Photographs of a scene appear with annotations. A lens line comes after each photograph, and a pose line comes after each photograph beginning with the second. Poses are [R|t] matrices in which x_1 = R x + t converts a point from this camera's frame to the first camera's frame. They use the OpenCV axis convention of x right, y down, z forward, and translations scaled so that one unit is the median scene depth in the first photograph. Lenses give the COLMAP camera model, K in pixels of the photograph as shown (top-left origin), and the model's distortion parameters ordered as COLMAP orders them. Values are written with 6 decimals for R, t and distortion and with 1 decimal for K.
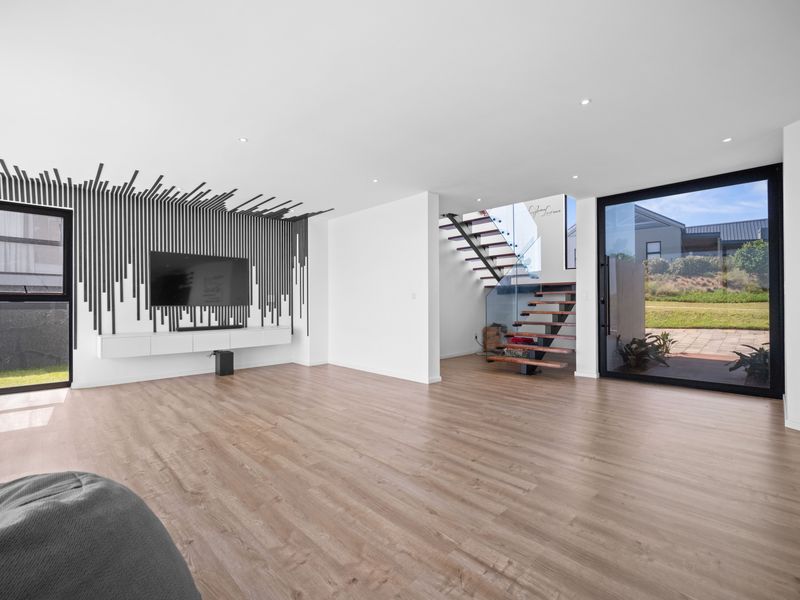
lens RADIAL K [[370.6, 0, 398.7], [0, 370.6, 308.5], [0, 0, 1]] dist [-0.003169, -0.001536]
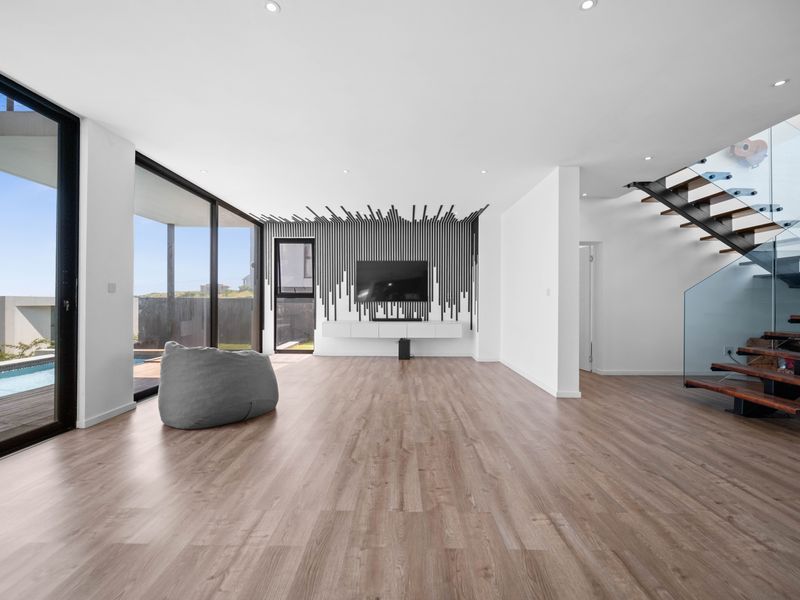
lens RADIAL K [[370.6, 0, 398.7], [0, 370.6, 308.5], [0, 0, 1]] dist [-0.003169, -0.001536]
pose [[0.706292, 0.022944, -0.707549, 0.367533], [-0.016336, 0.999737, 0.016112, -0.004548], [0.707732, 0.000179, 0.706481, 0.136342]]
